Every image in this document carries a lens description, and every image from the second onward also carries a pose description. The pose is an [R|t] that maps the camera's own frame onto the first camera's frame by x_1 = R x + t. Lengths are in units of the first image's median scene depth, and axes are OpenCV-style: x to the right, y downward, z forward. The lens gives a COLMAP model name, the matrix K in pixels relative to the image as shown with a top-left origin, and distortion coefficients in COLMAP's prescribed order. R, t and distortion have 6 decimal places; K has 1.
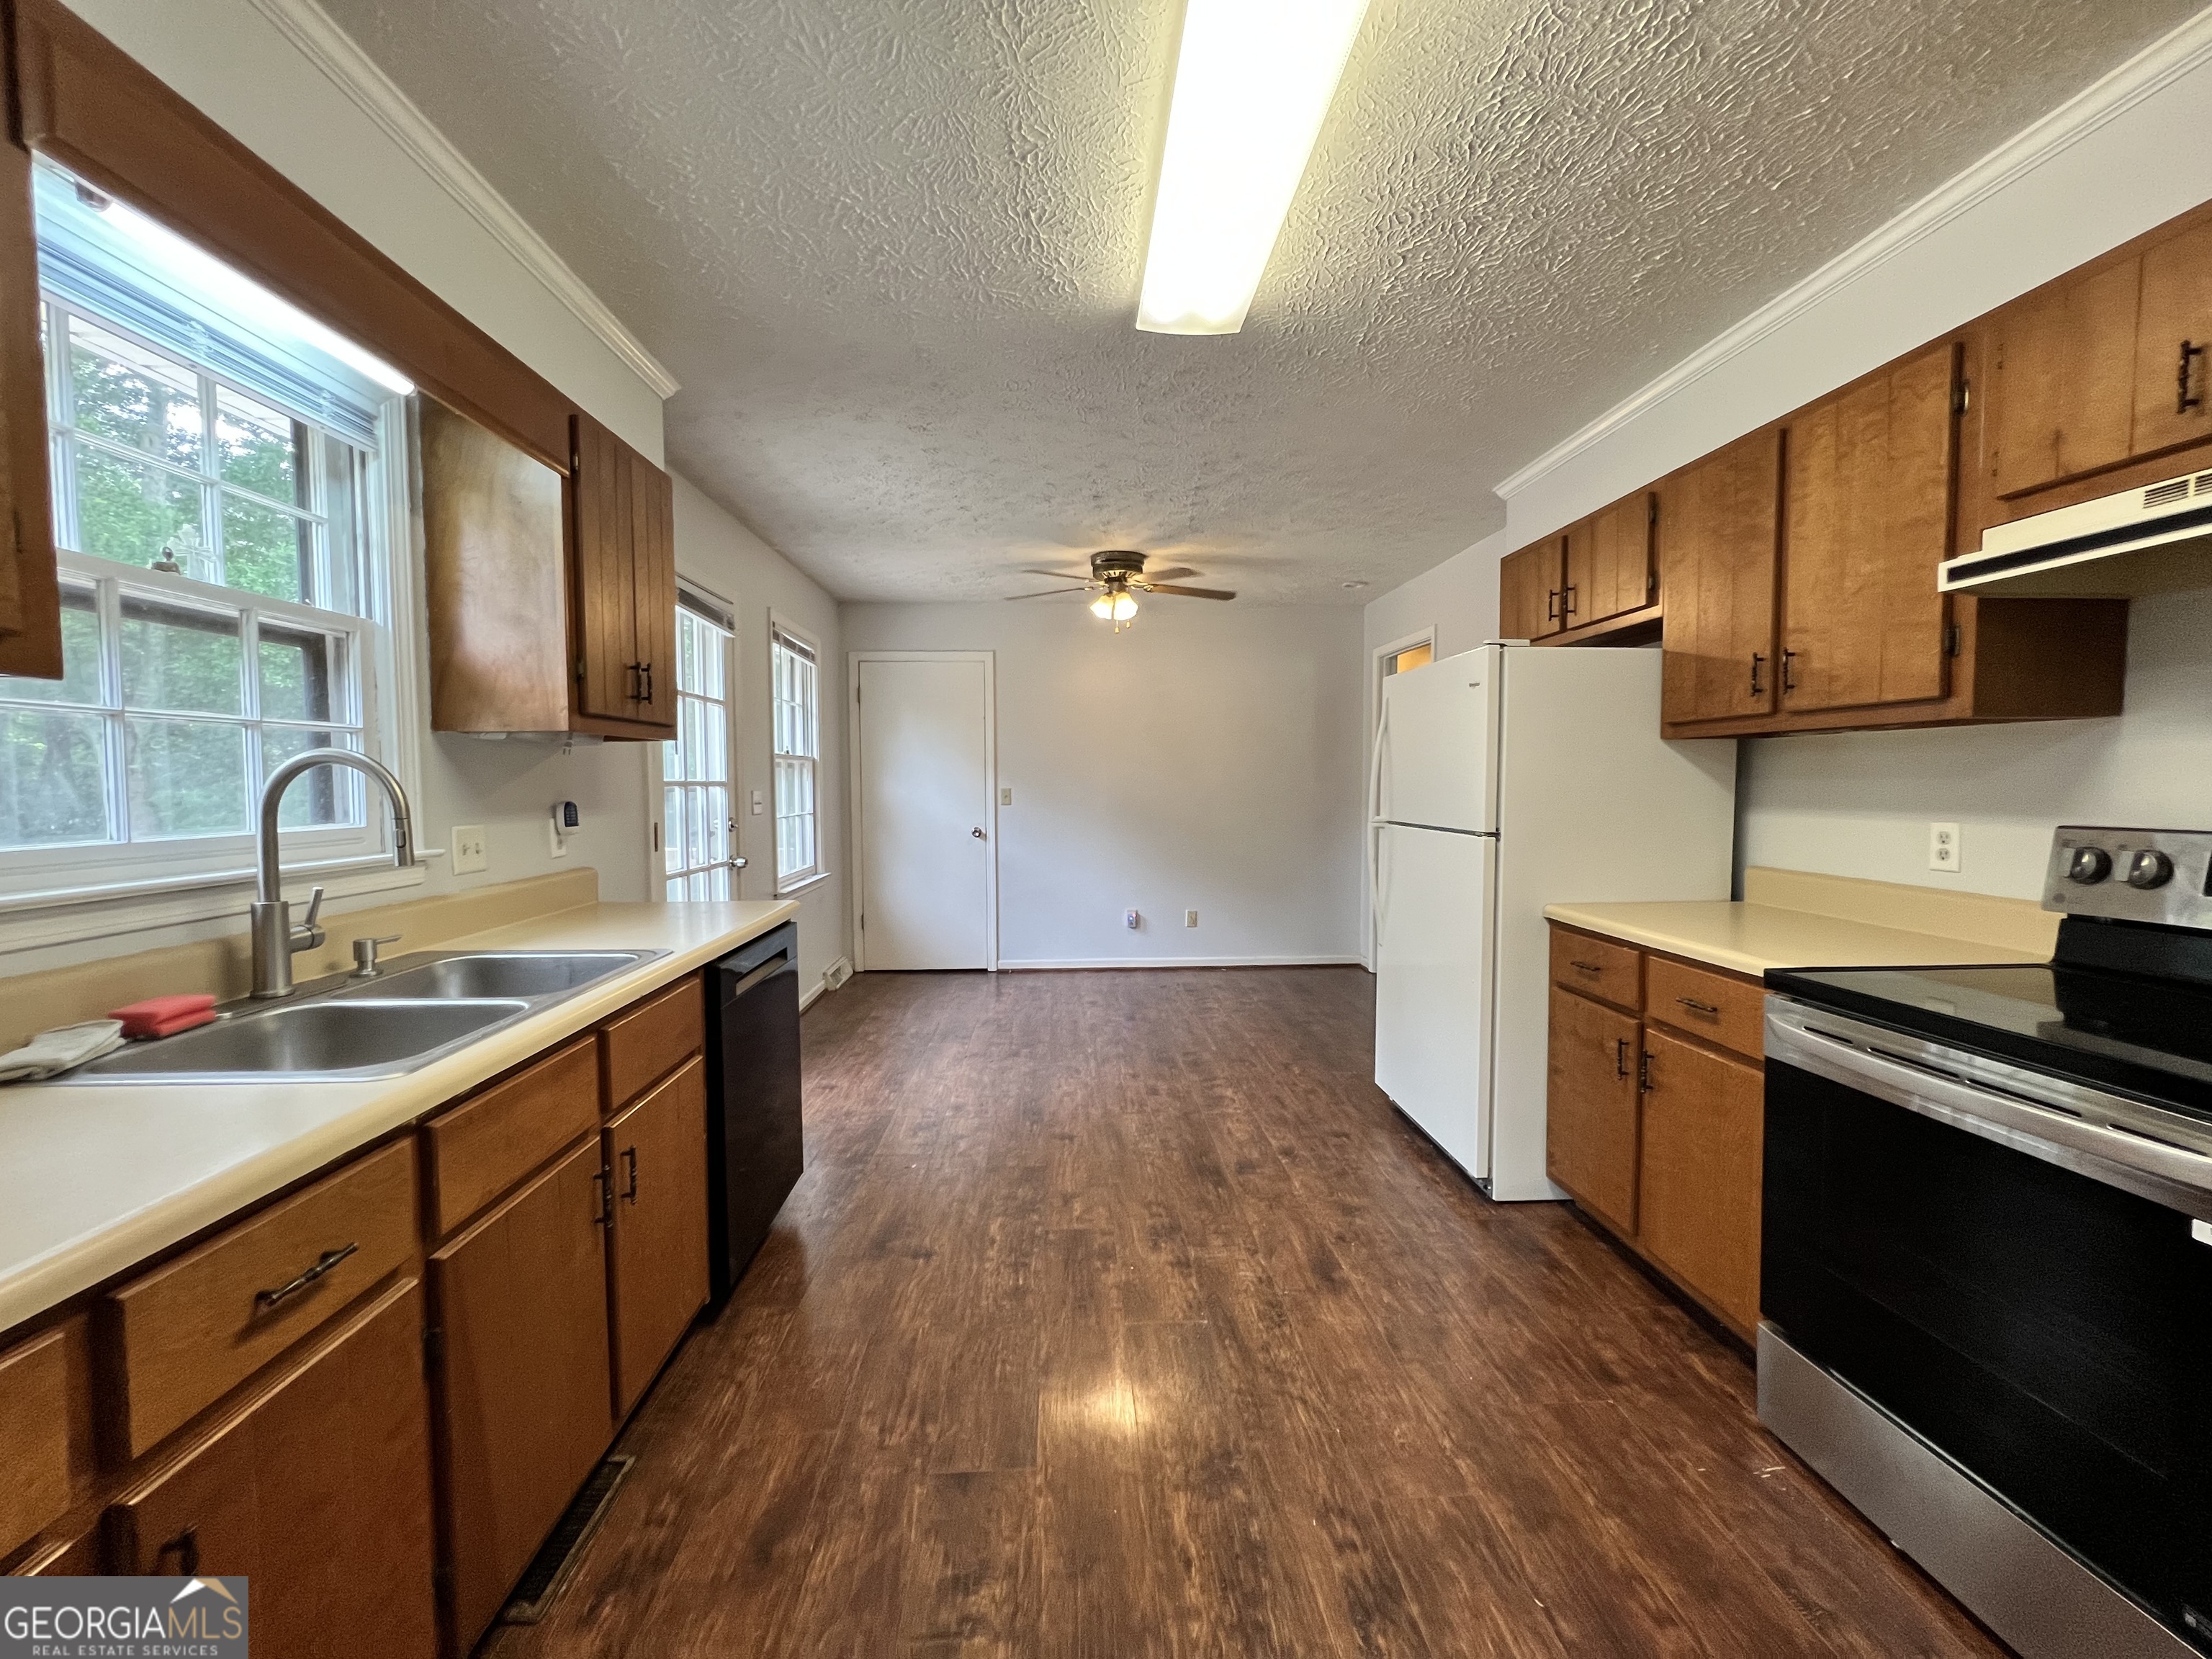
lens RADIAL K [[887.2, 0, 1100.9], [0, 887.2, 819.7], [0, 0, 1]] dist [-0.002596, 0.000672]
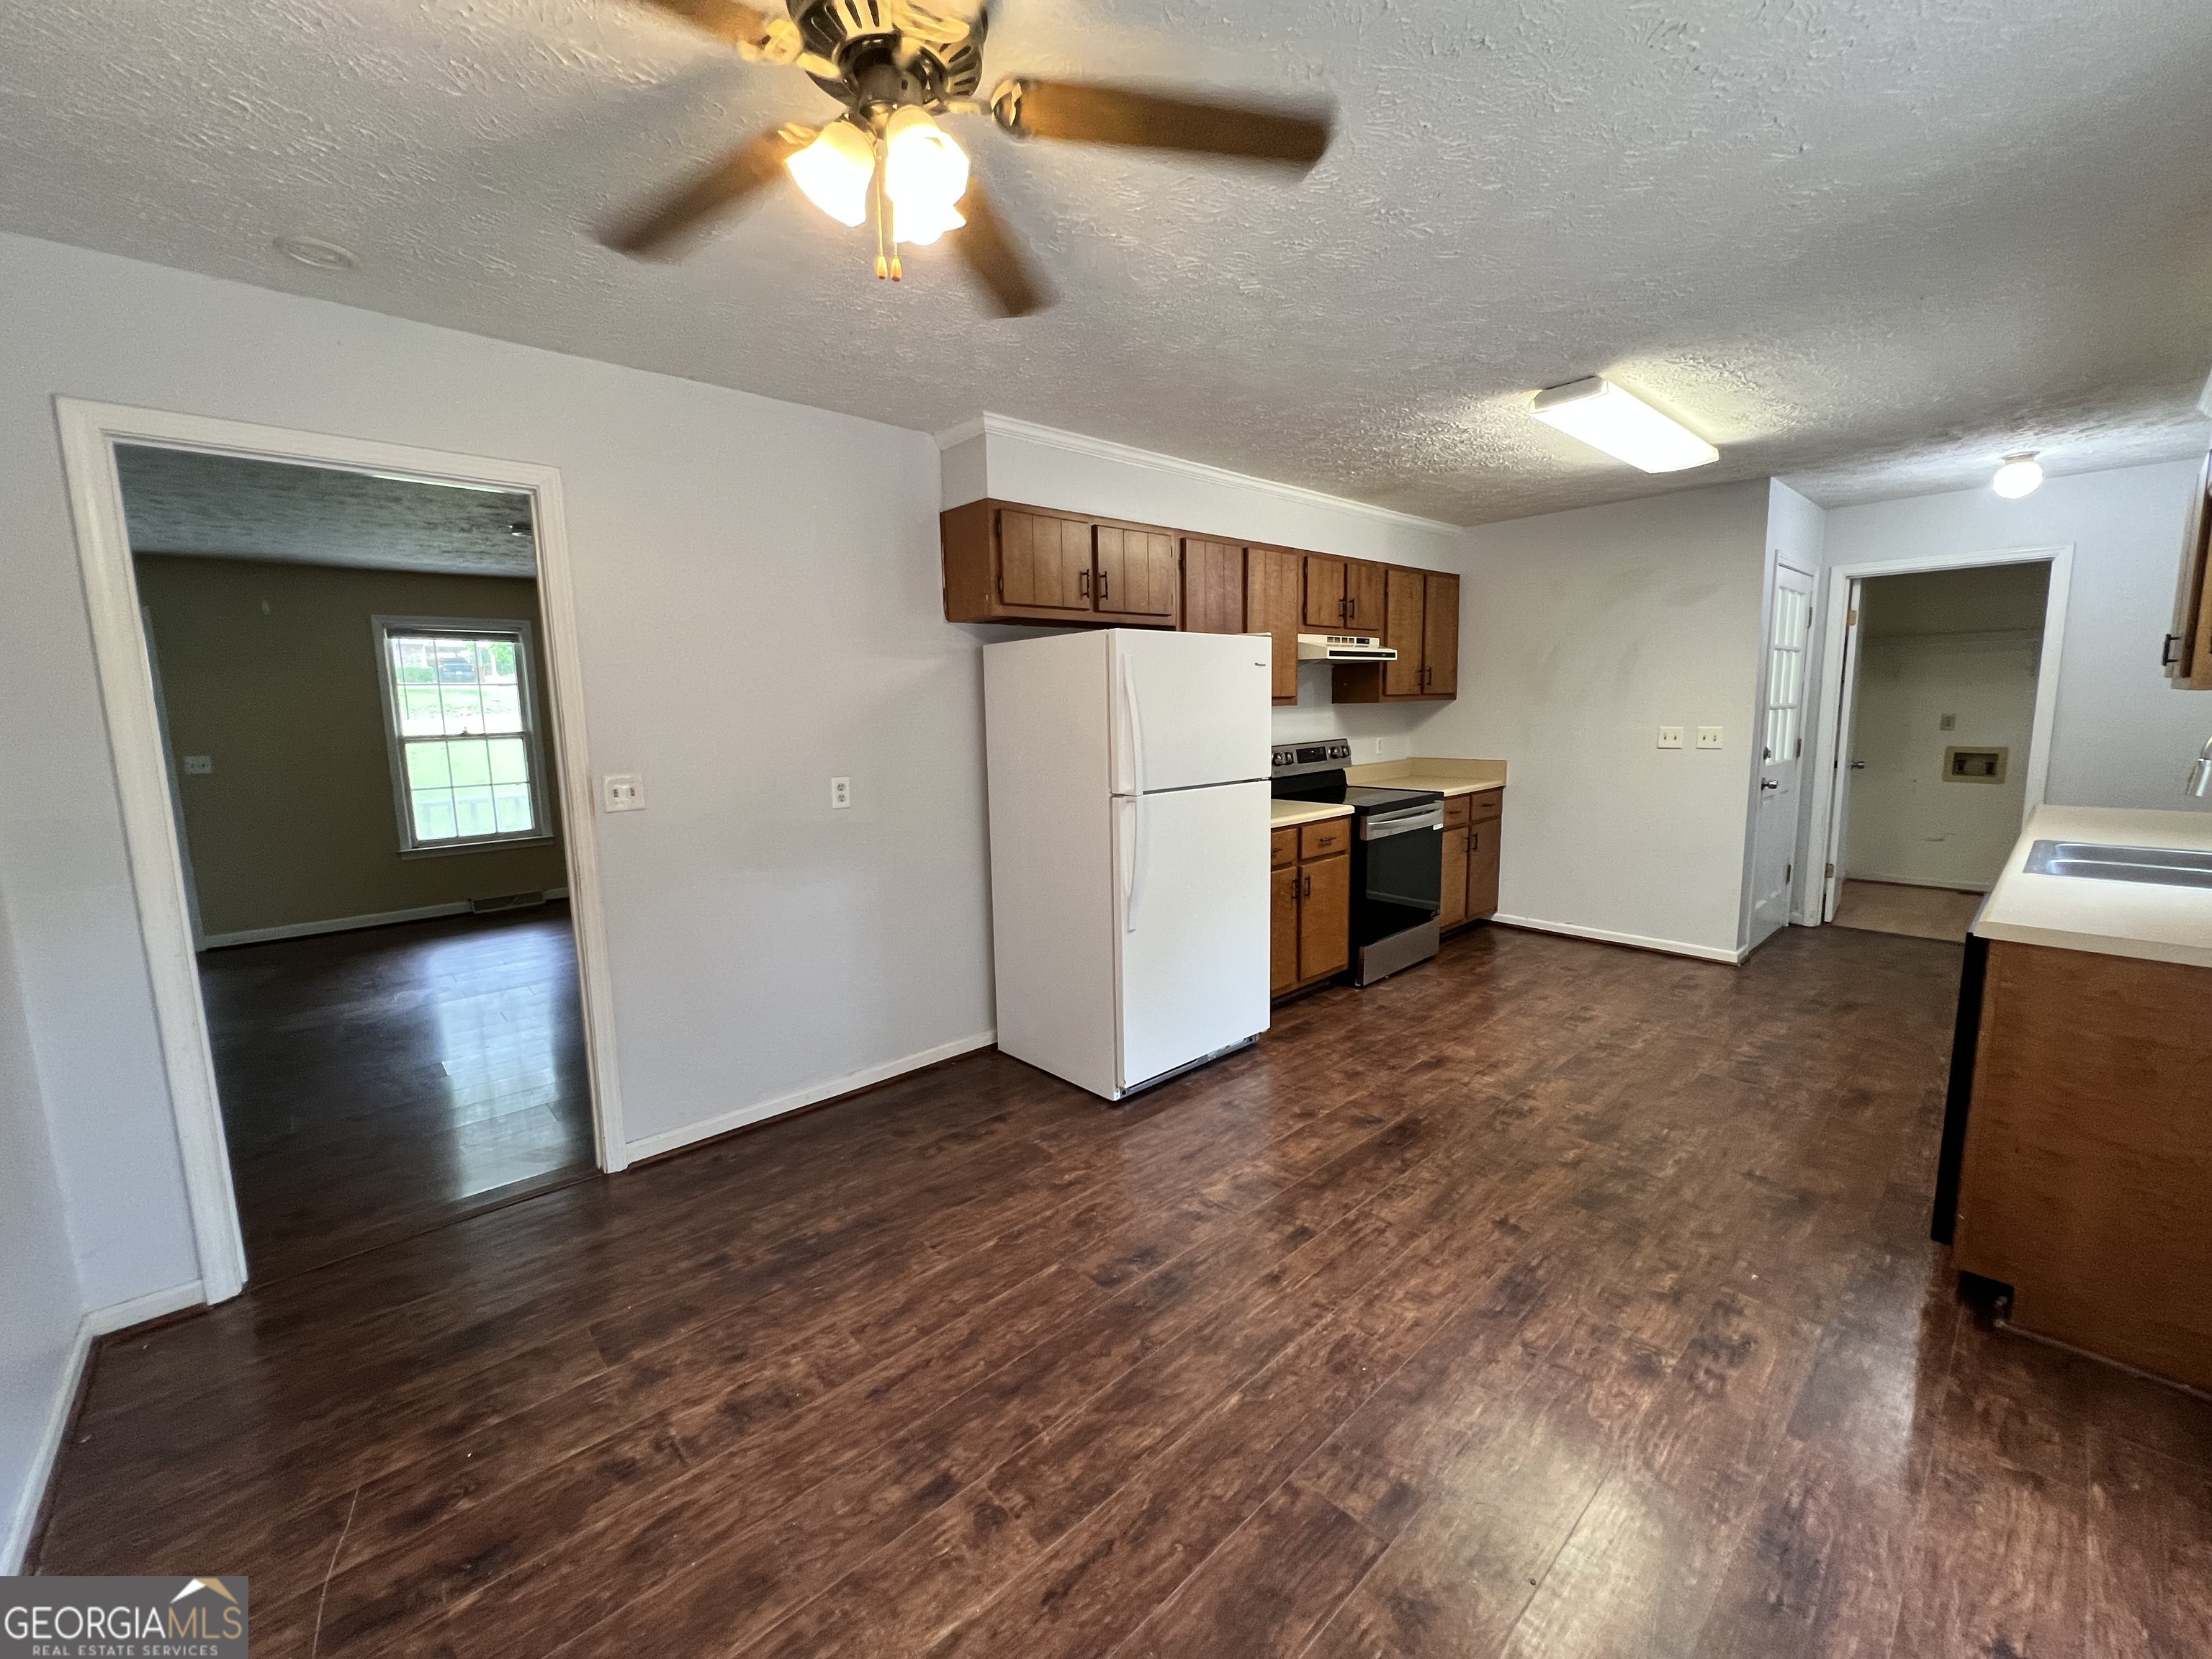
lens RADIAL K [[887.2, 0, 1099.0], [0, 887.2, 828.1], [0, 0, 1]] dist [-0.002596, 0.000672]
pose [[-0.635112, -0.092707, 0.766836, -0.456583], [0.054975, 0.984828, 0.164593, -0.148763], [-0.770461, 0.146691, -0.620380, 2.106479]]
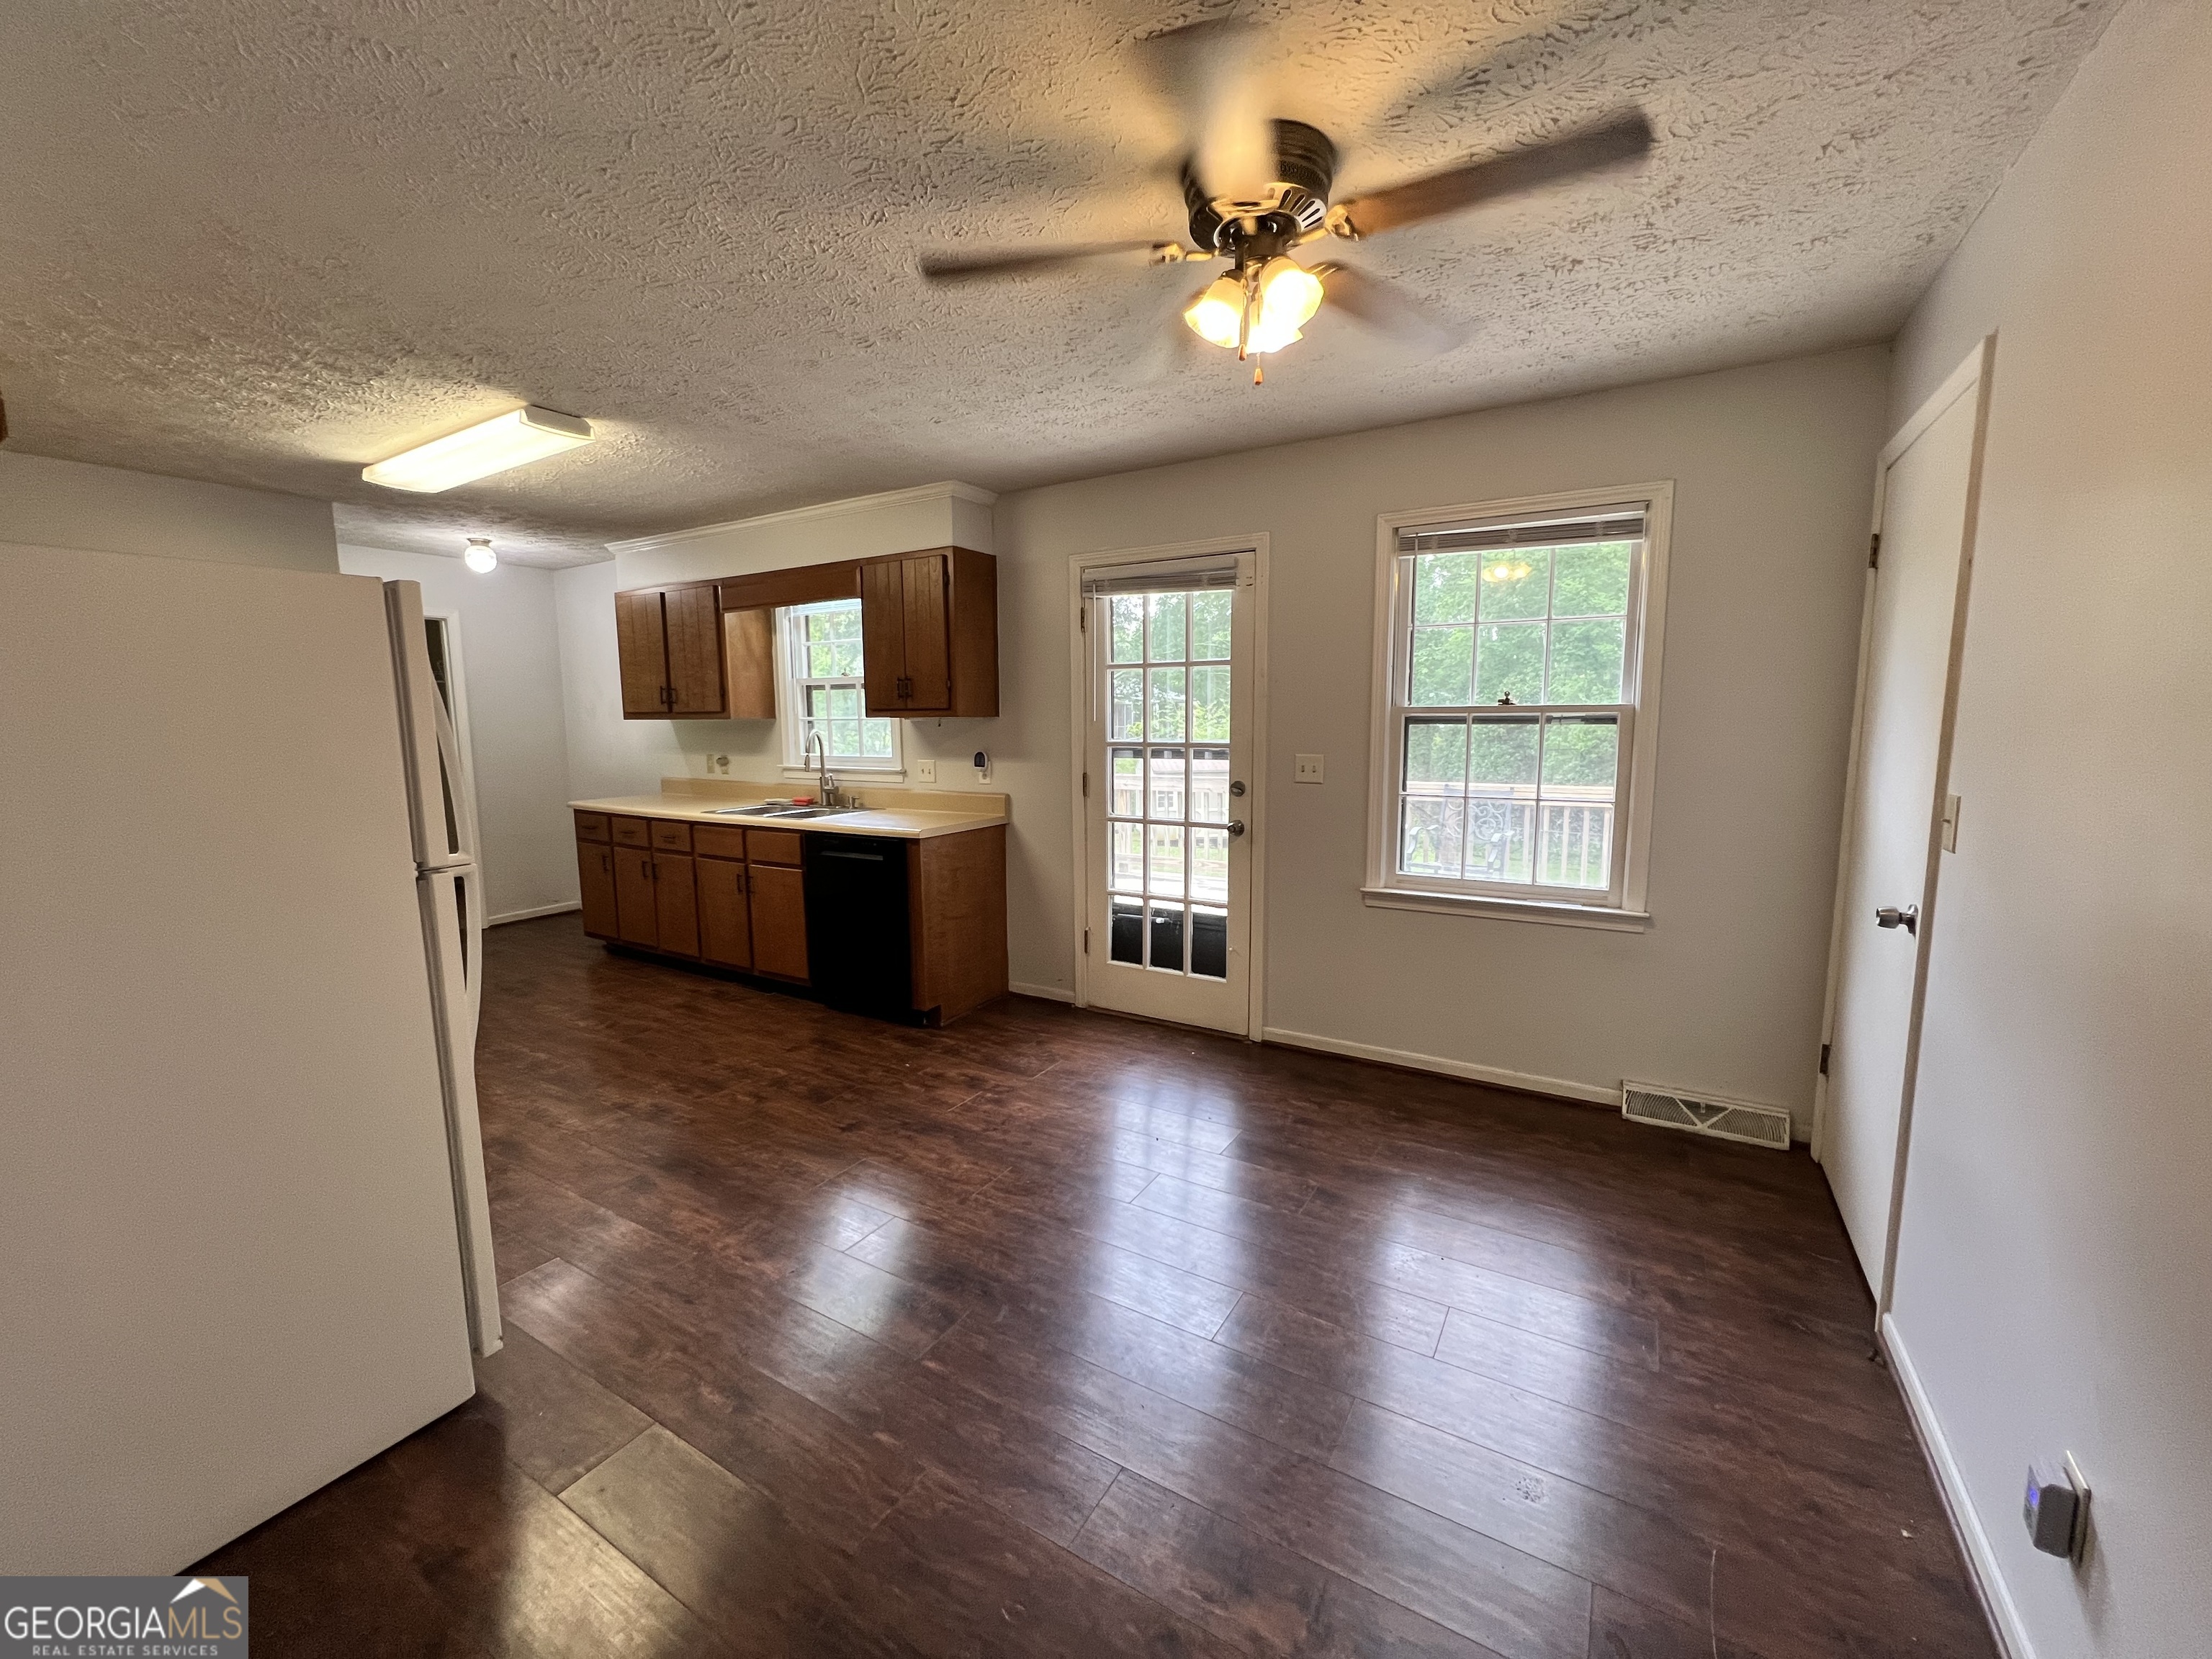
lens RADIAL K [[887.2, 0, 1092.7], [0, 887.2, 831.1], [0, 0, 1]] dist [-0.002596, 0.000672]
pose [[-0.564753, 0.118411, -0.816721, 0.698131], [-0.022319, 0.987099, 0.158546, -0.146306], [0.824958, 0.107768, -0.554824, 2.142364]]
